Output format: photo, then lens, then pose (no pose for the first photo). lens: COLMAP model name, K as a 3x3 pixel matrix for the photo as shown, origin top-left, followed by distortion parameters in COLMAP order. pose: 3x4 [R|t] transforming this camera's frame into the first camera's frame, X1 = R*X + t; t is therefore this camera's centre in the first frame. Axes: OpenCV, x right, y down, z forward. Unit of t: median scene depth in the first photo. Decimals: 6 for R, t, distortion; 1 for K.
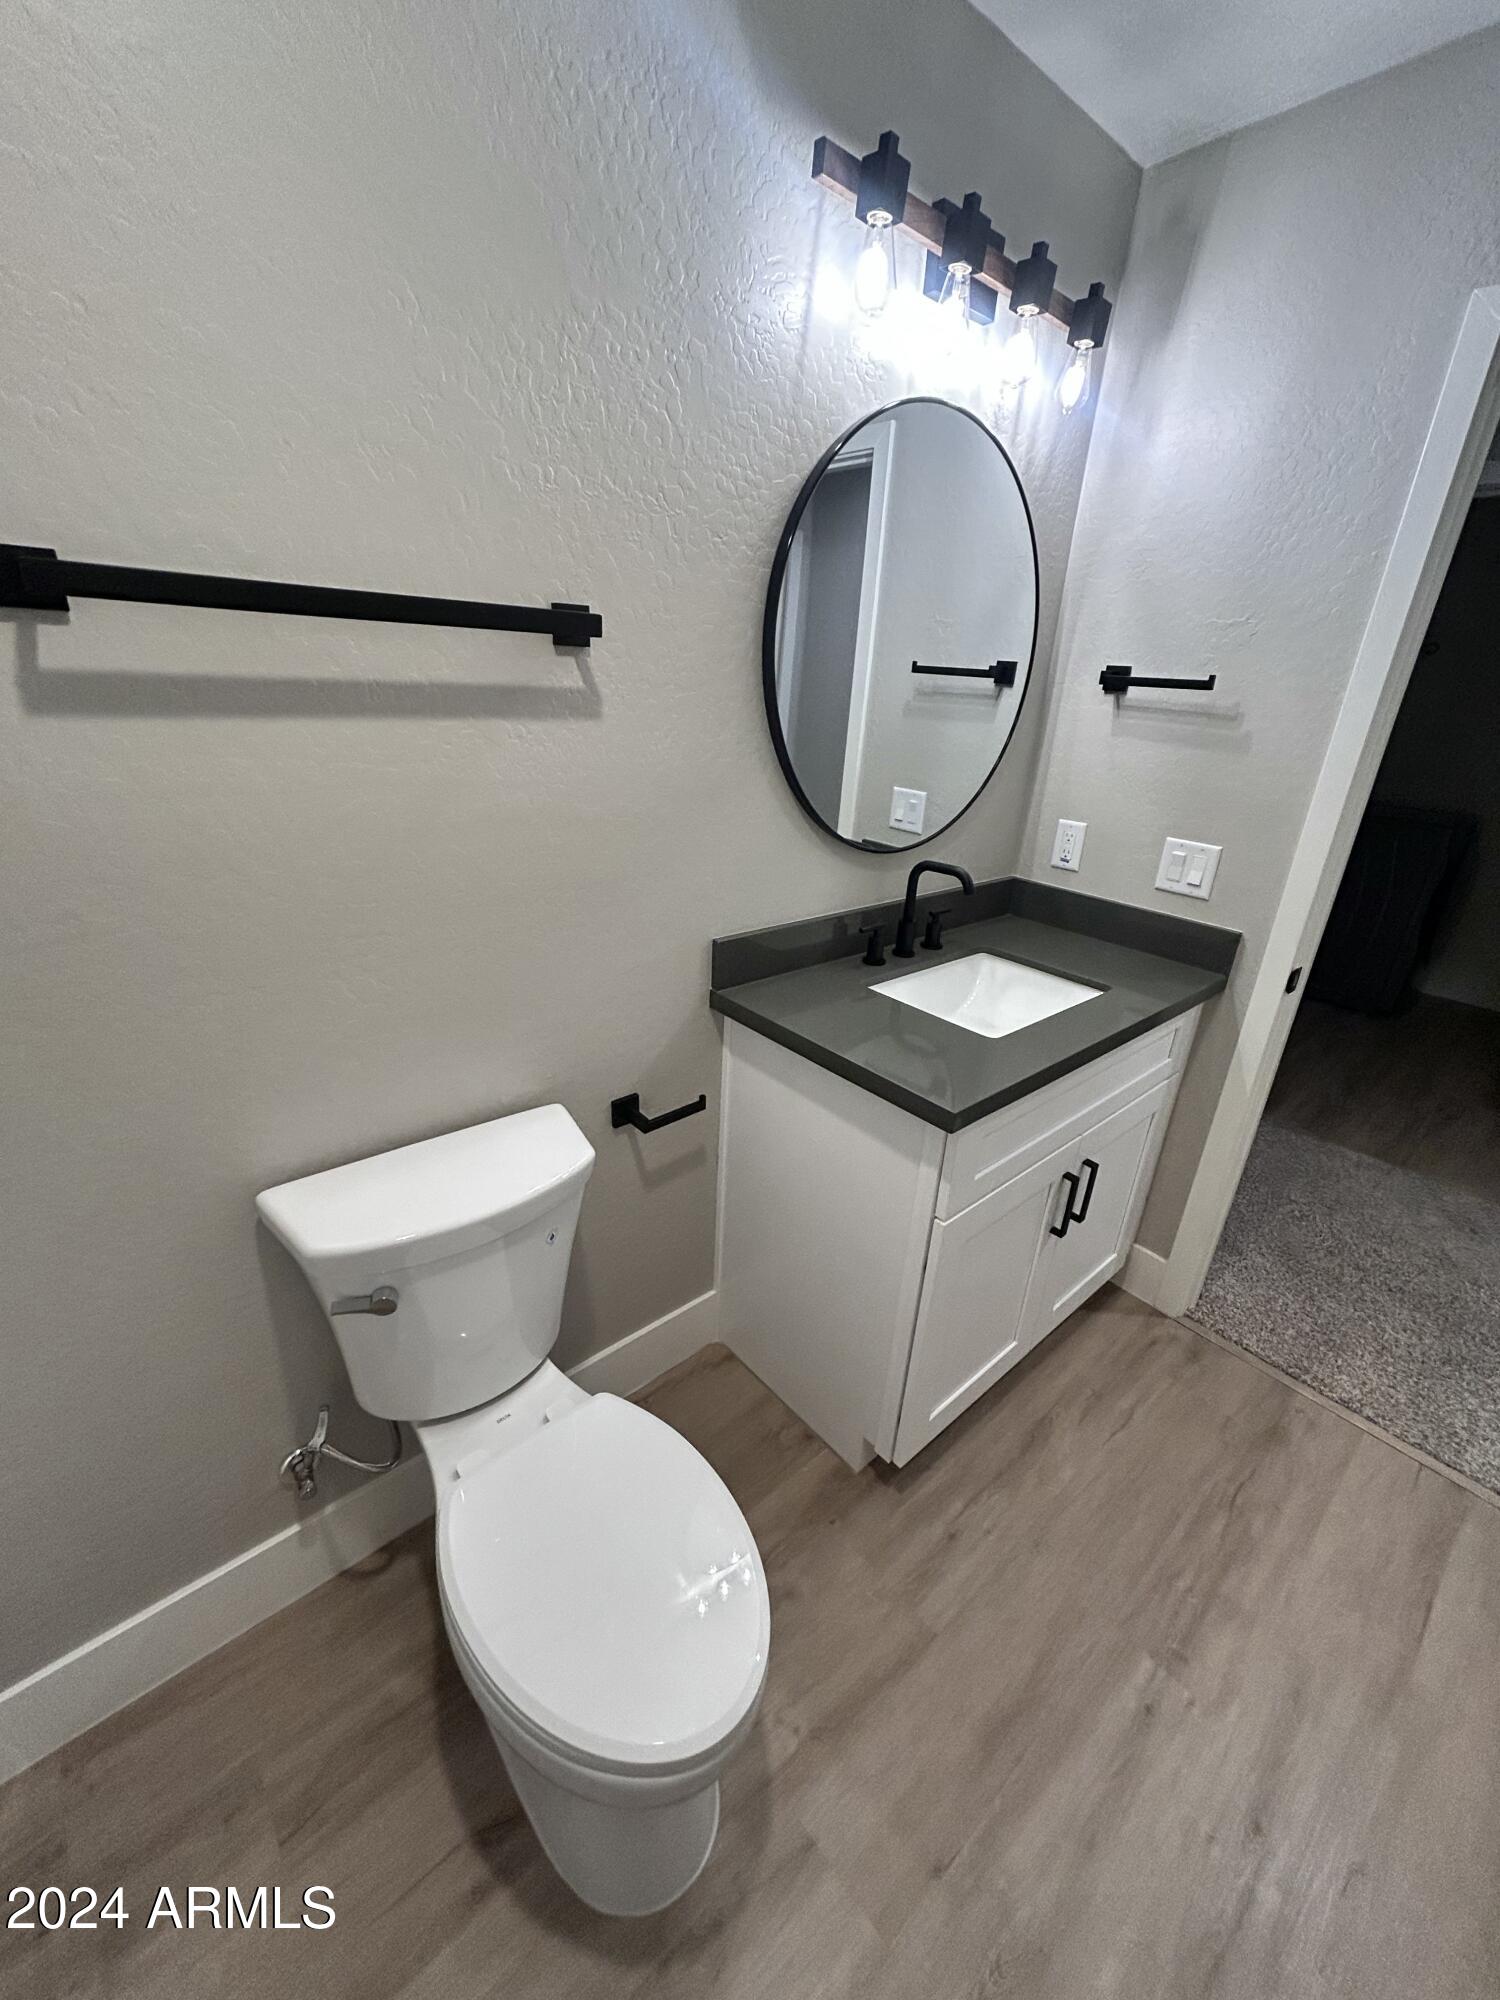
lens RADIAL K [[805.9, 0, 750.0], [0, 805.9, 1000.0], [0, 0, 1]] dist [0.001627, 0.000251]
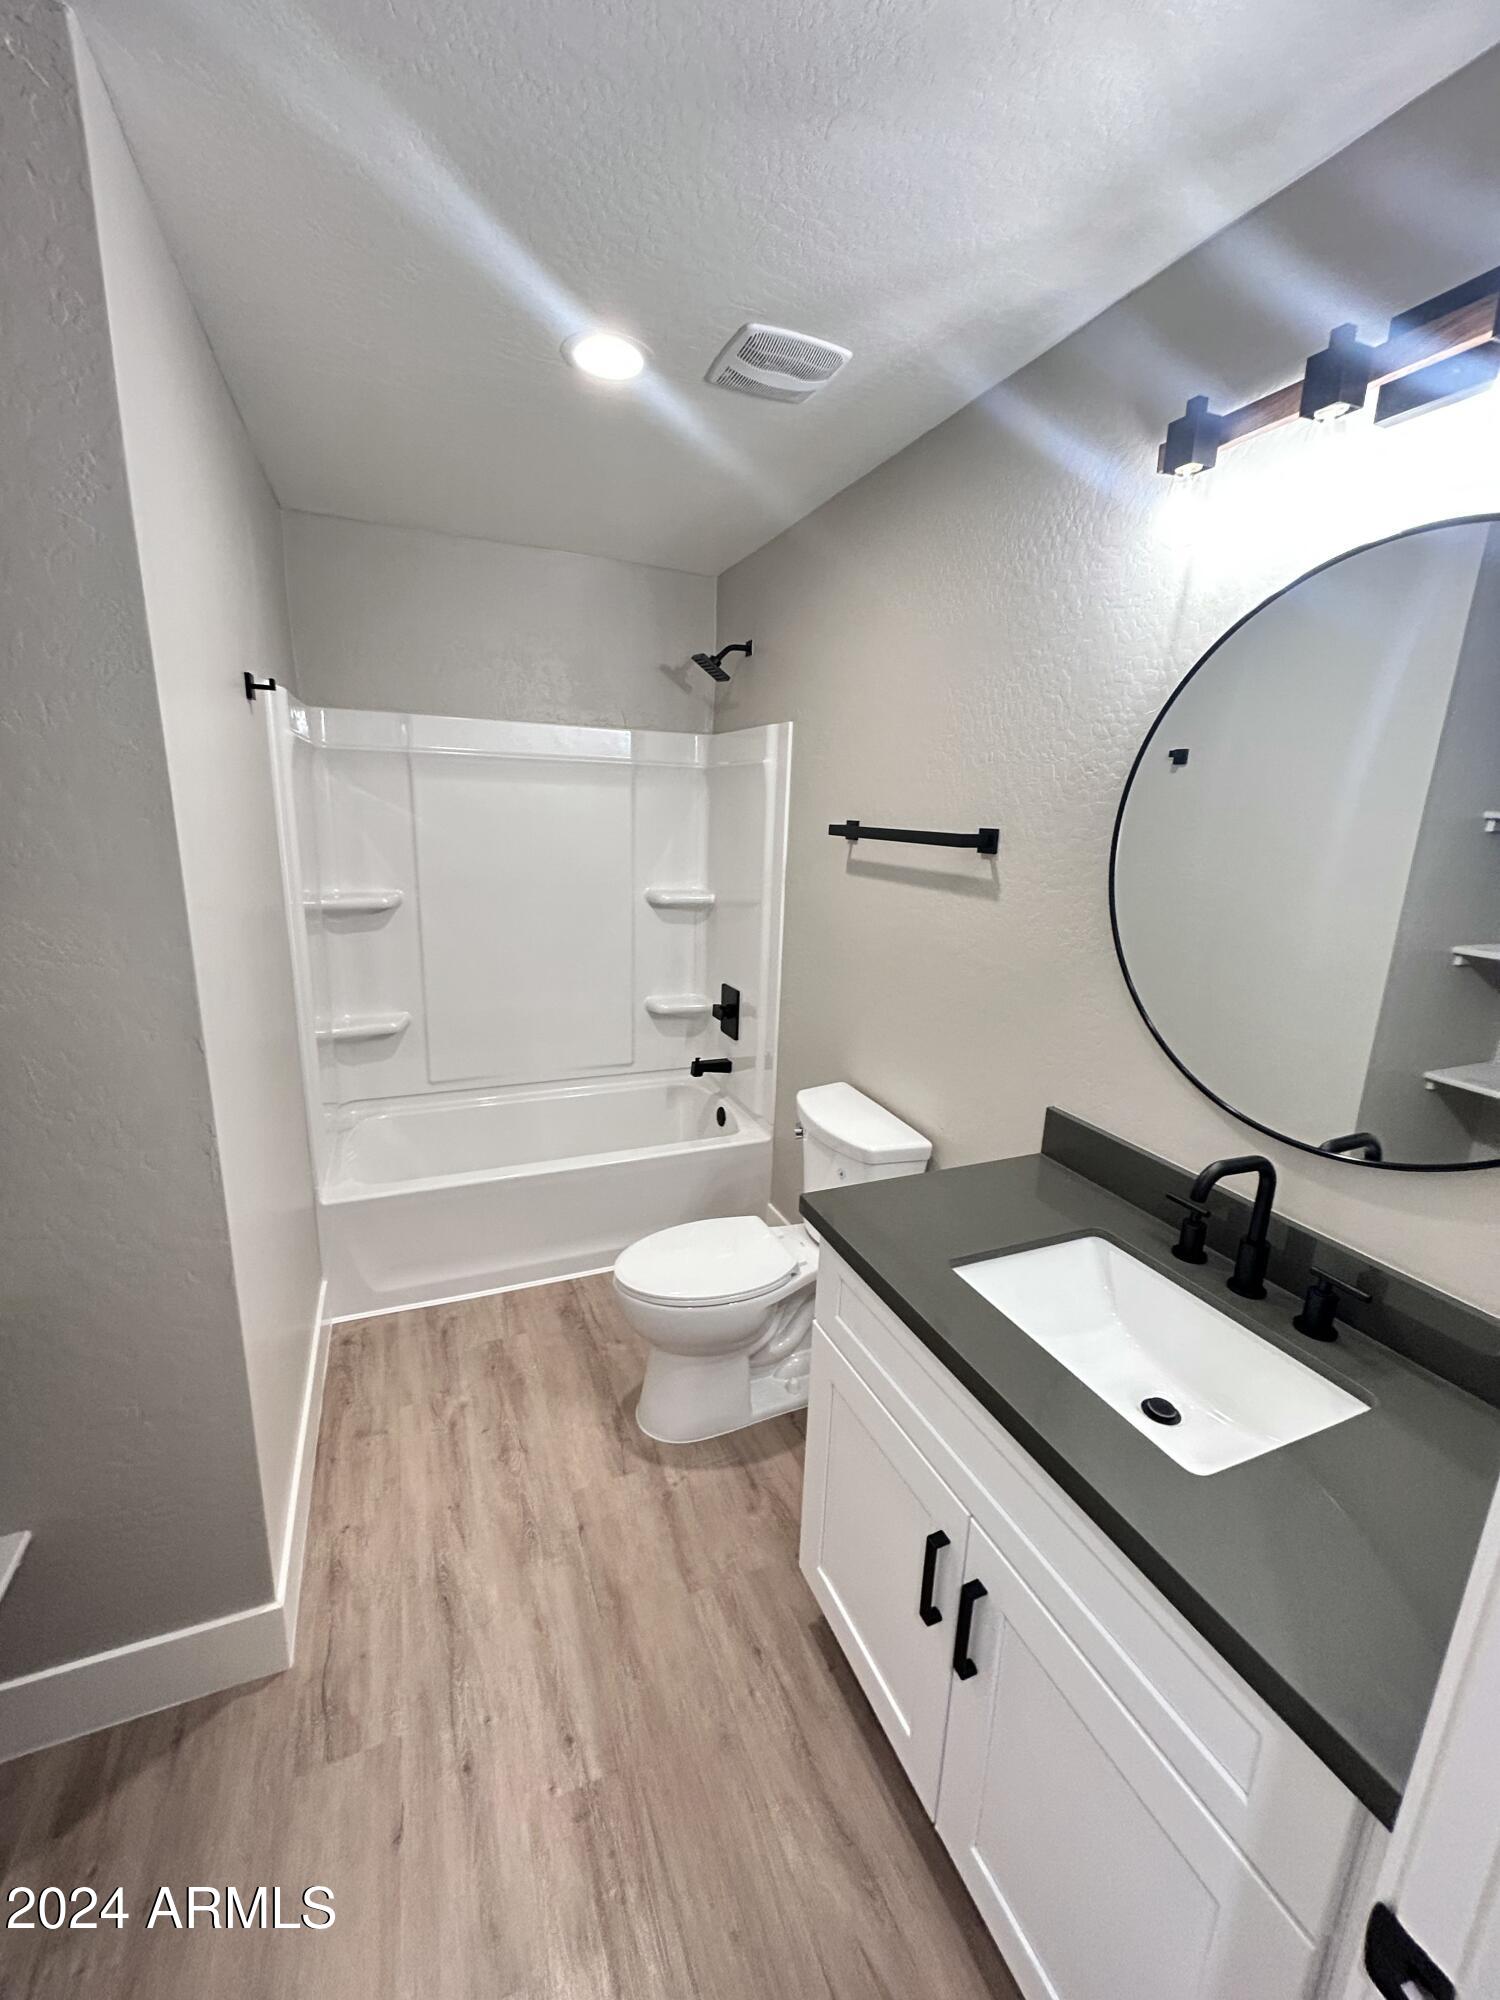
lens RADIAL K [[802.1, 0, 750.0], [0, 802.1, 1000.0], [0, 0, 1]] dist [-0.001646, 0.000422]
pose [[-0.307677, 0.158427, -0.938209, 1.307745], [-0.408962, 0.868295, 0.280737, -0.410199], [0.859119, 0.470068, -0.202364, 0.979009]]
